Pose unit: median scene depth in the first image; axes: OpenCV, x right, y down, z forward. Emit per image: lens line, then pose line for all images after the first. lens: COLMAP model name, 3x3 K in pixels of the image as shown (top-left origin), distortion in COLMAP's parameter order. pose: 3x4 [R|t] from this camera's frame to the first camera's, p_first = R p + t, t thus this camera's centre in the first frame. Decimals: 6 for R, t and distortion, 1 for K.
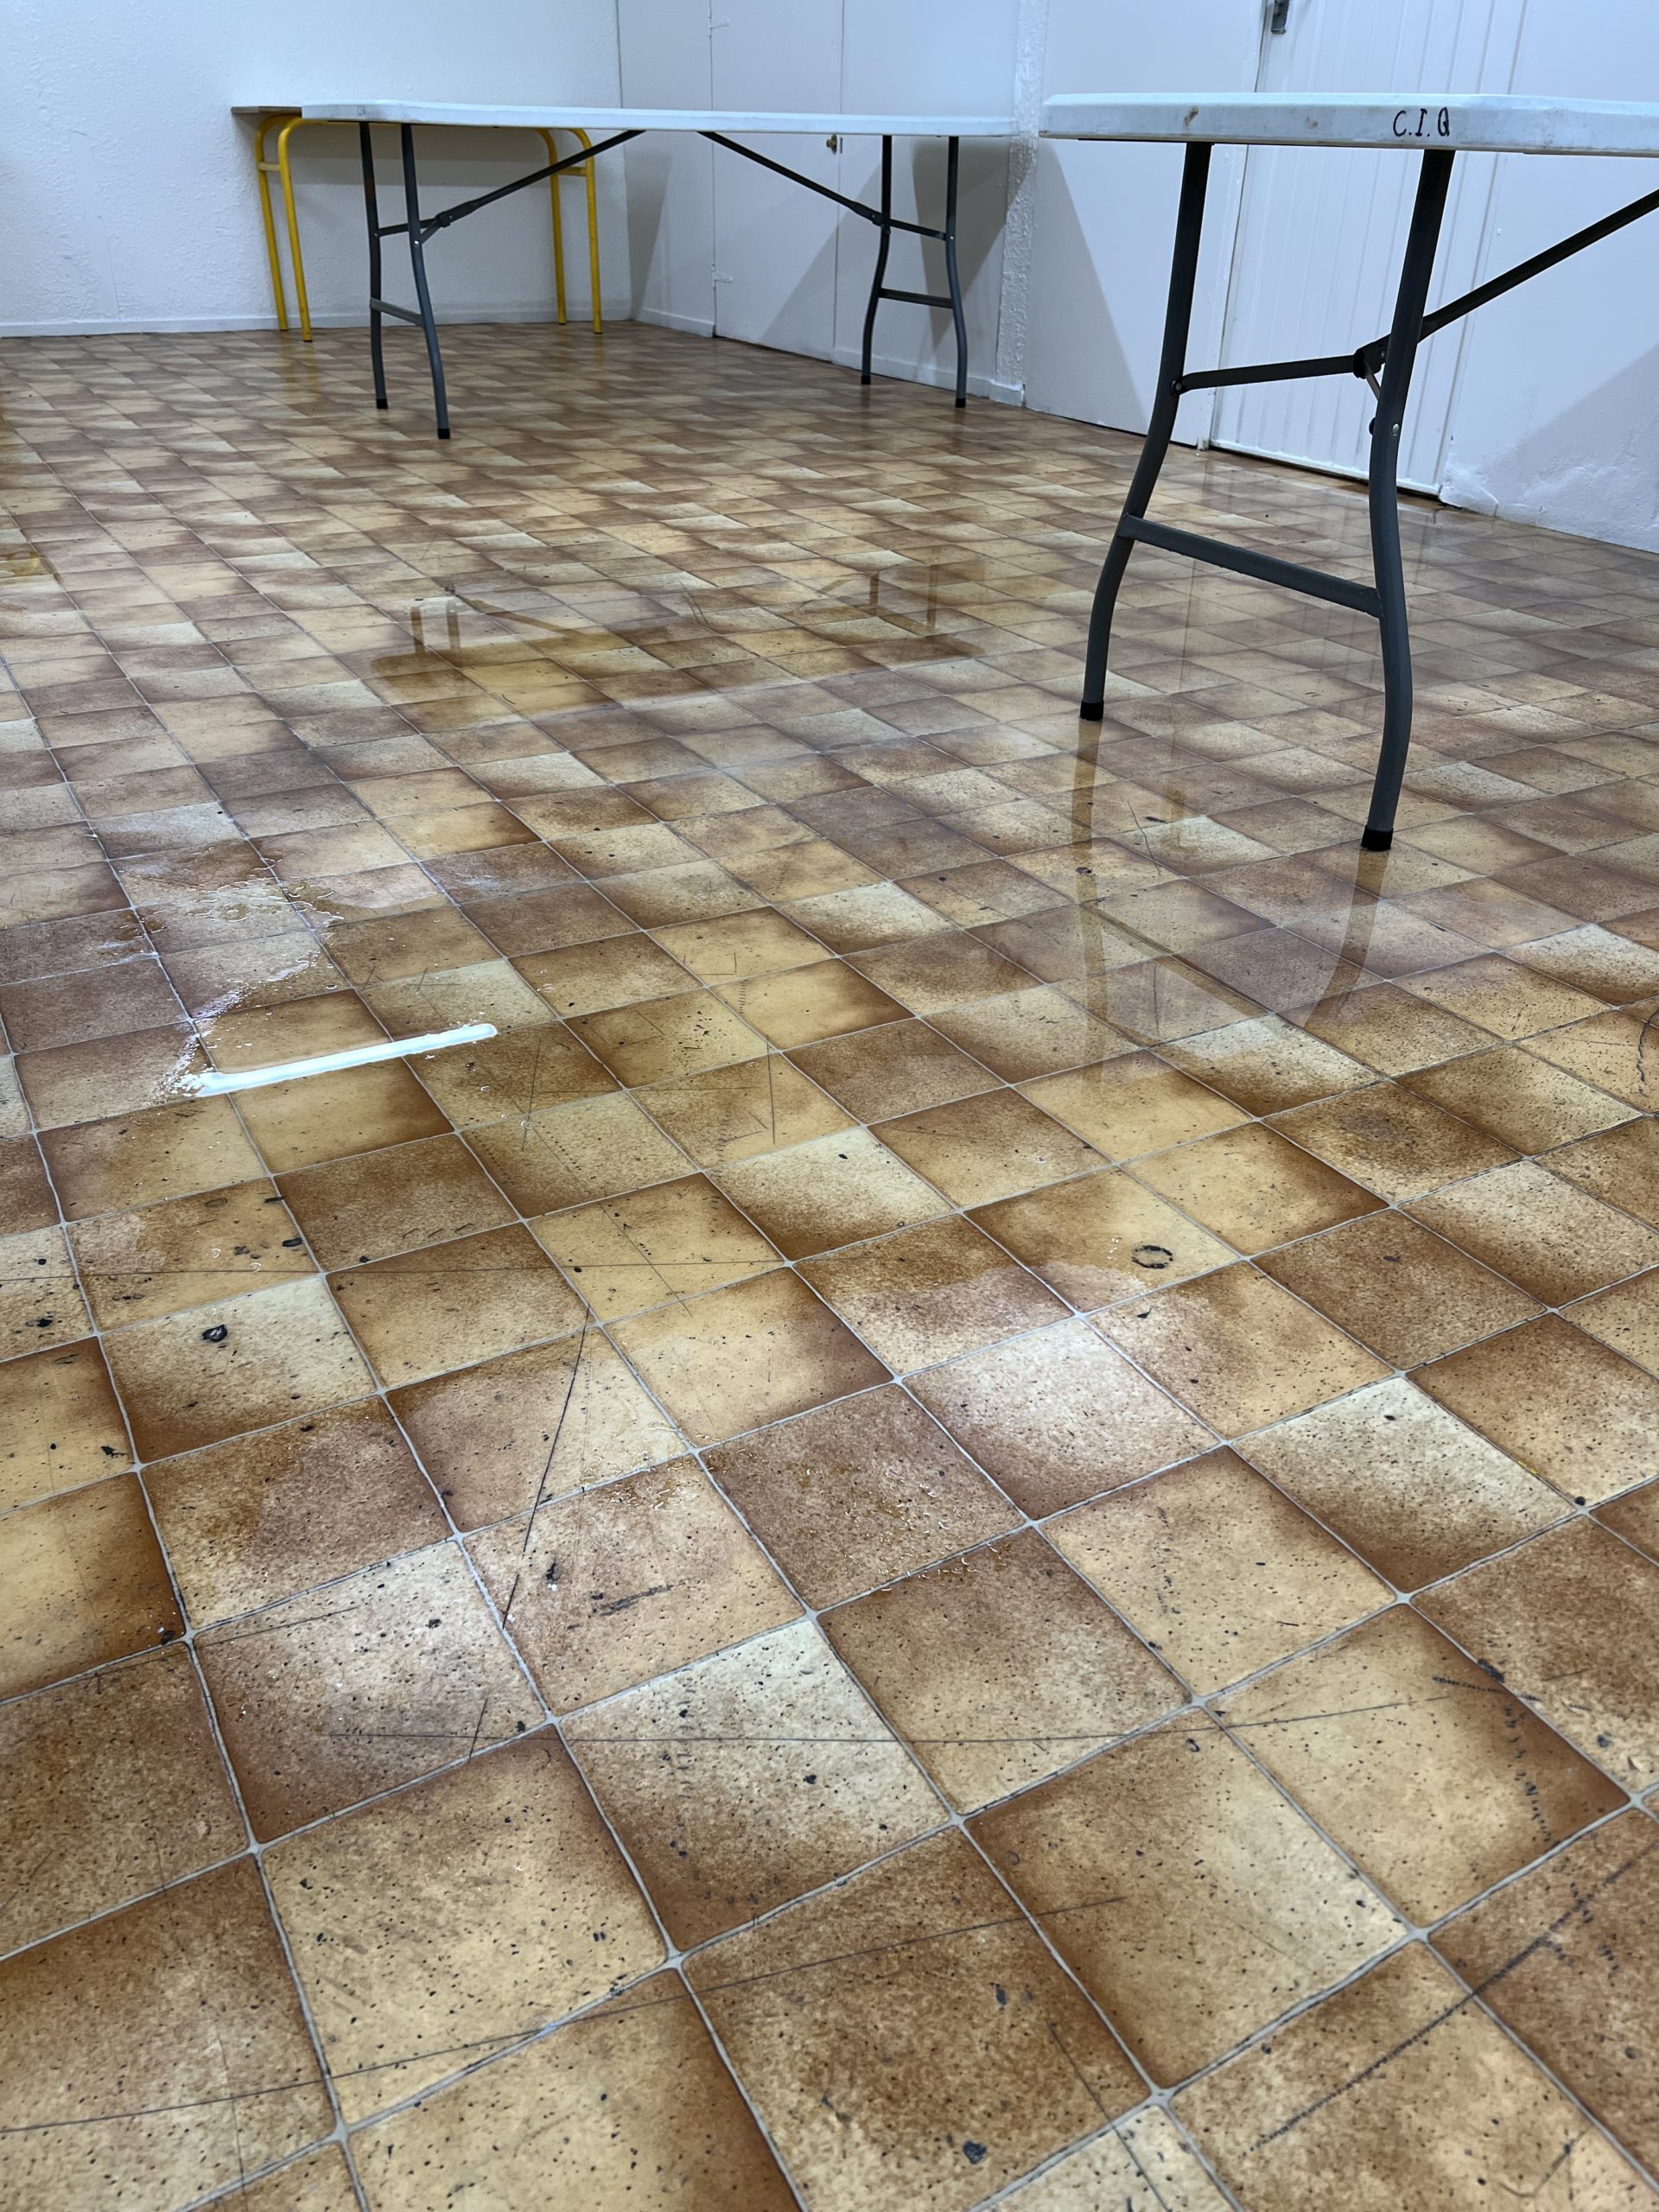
lens RADIAL K [[1660.0, 0, 844.9], [0, 1660.0, 1114.0], [0, 0, 1]] dist [0.041811, -0.047385]
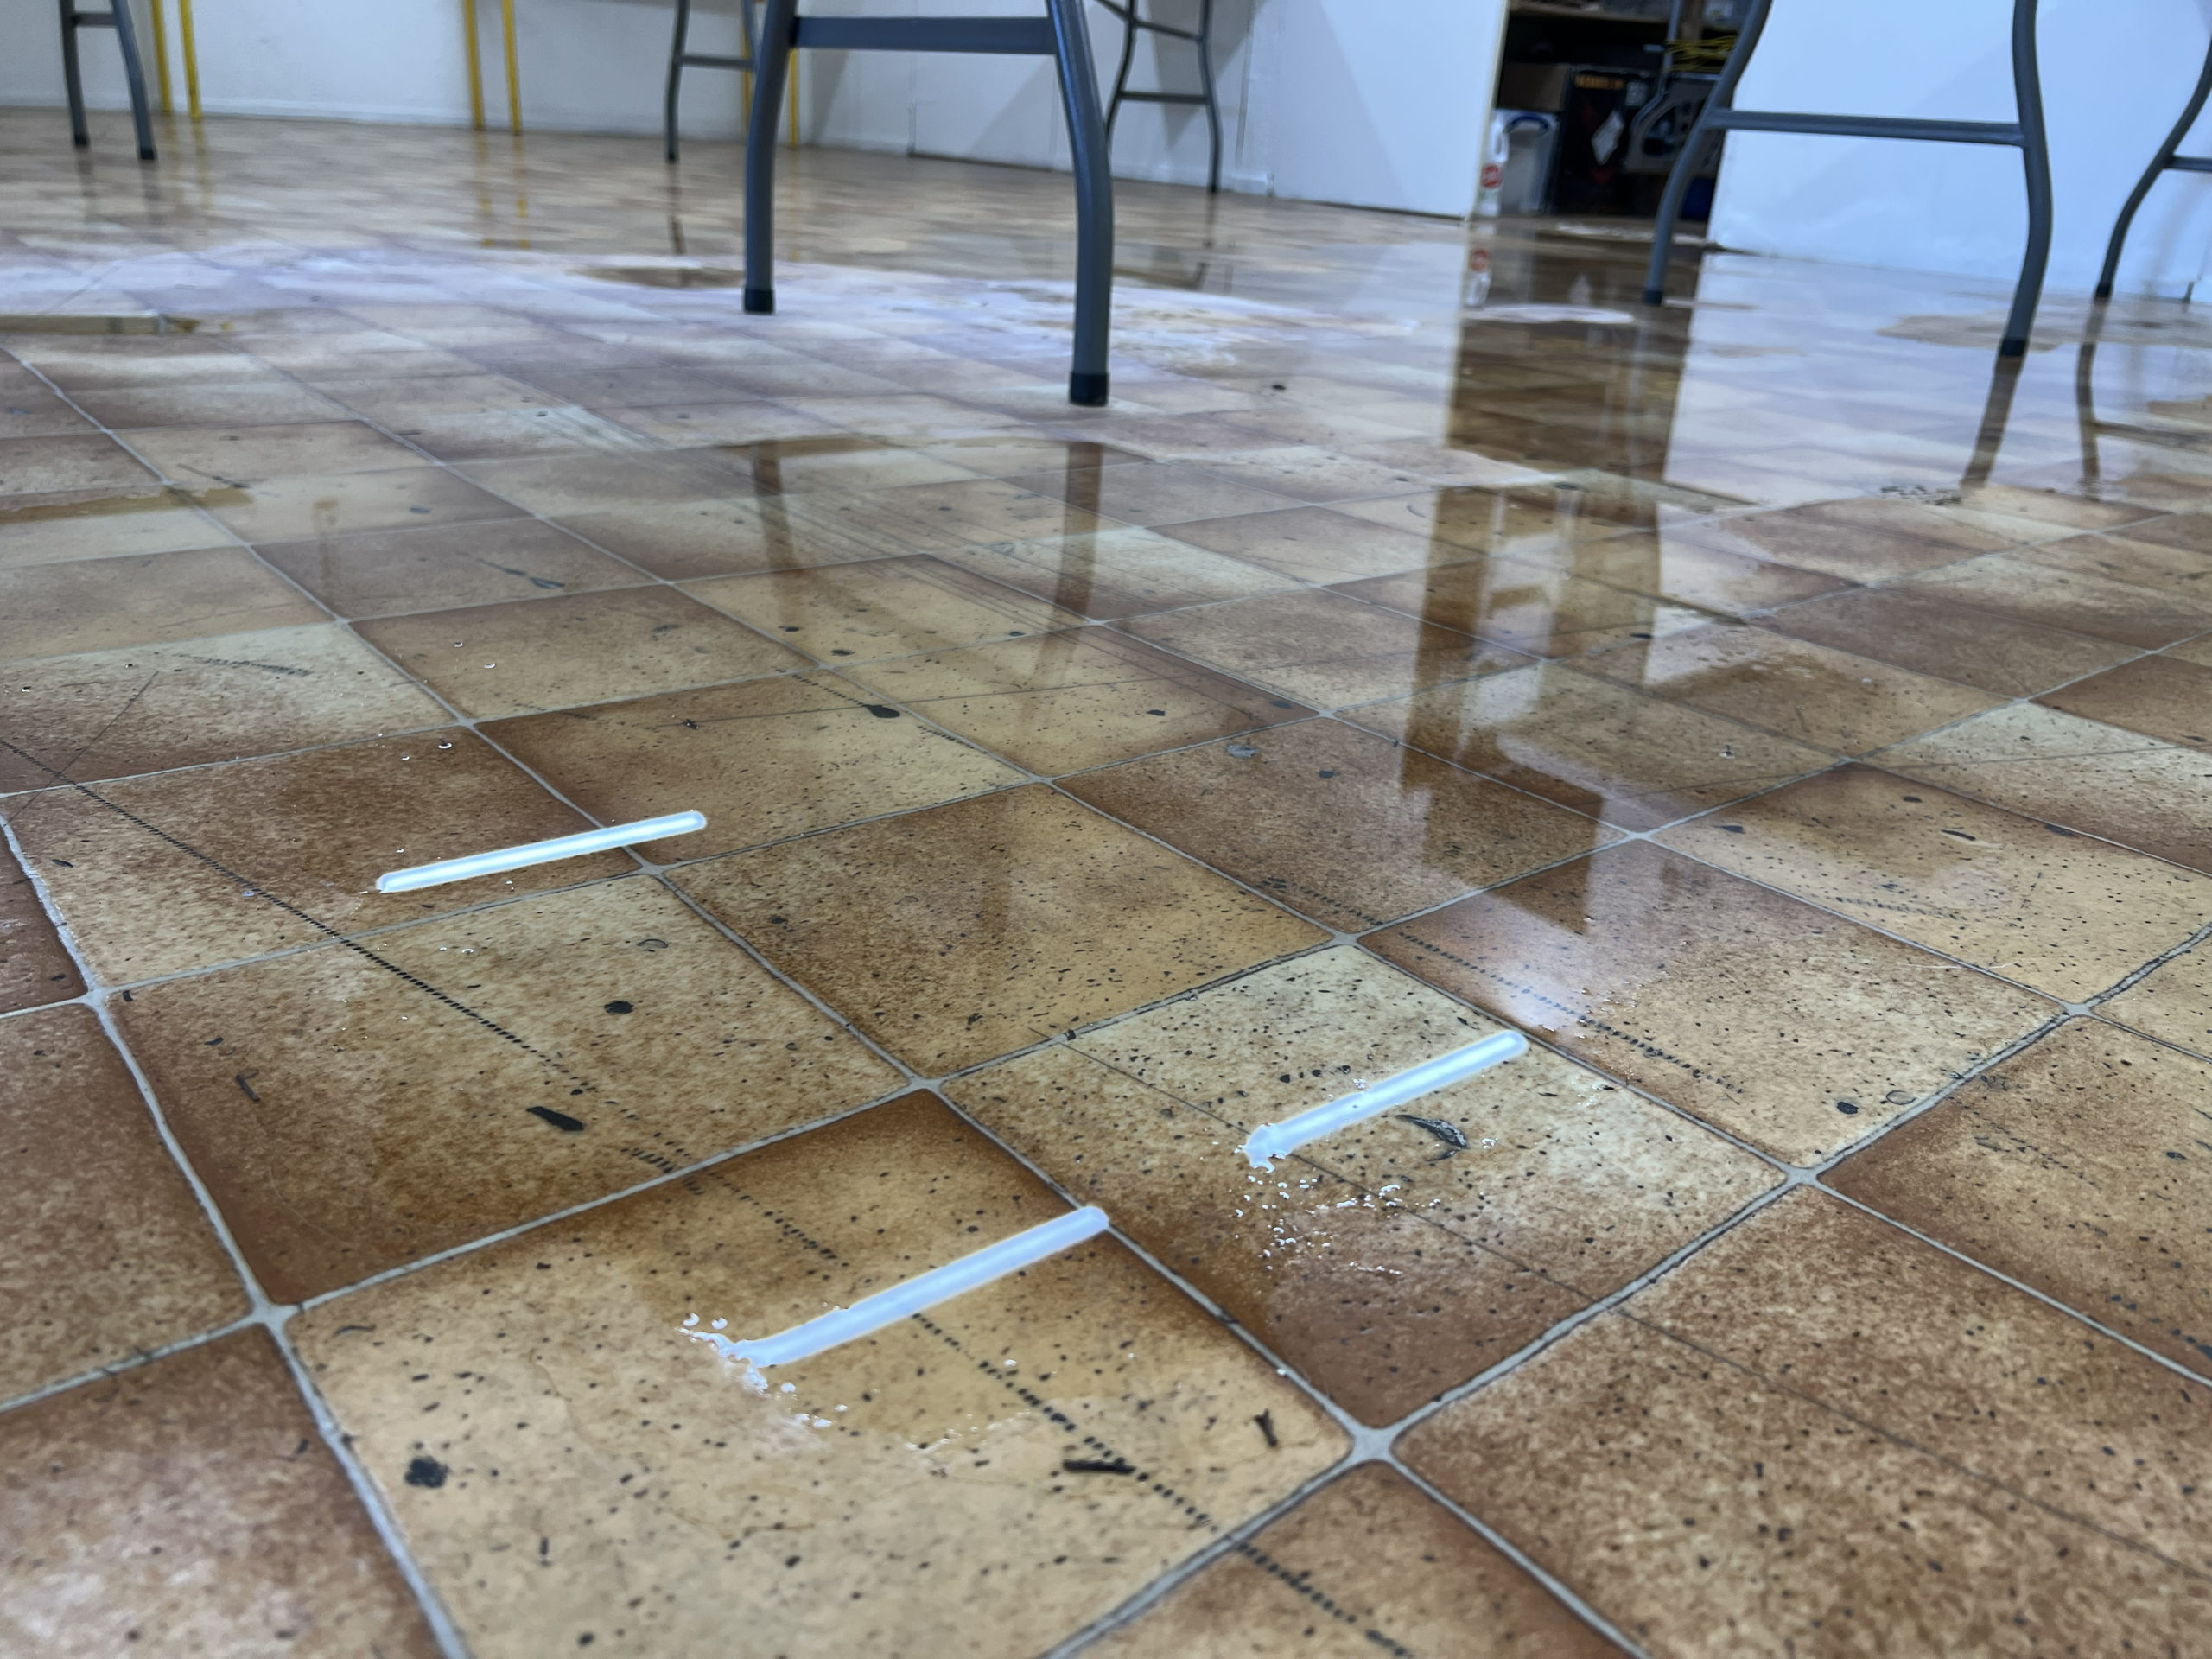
lens RADIAL K [[1660.0, 0, 1124.6], [0, 1660.0, 830.7], [0, 0, 1]] dist [0.041811, -0.047385]
pose [[0.983818, -0.026774, 0.177160, -0.197663], [0.047181, 0.992587, -0.112000, 0.105888], [-0.172848, 0.118547, 0.977788, 0.012420]]
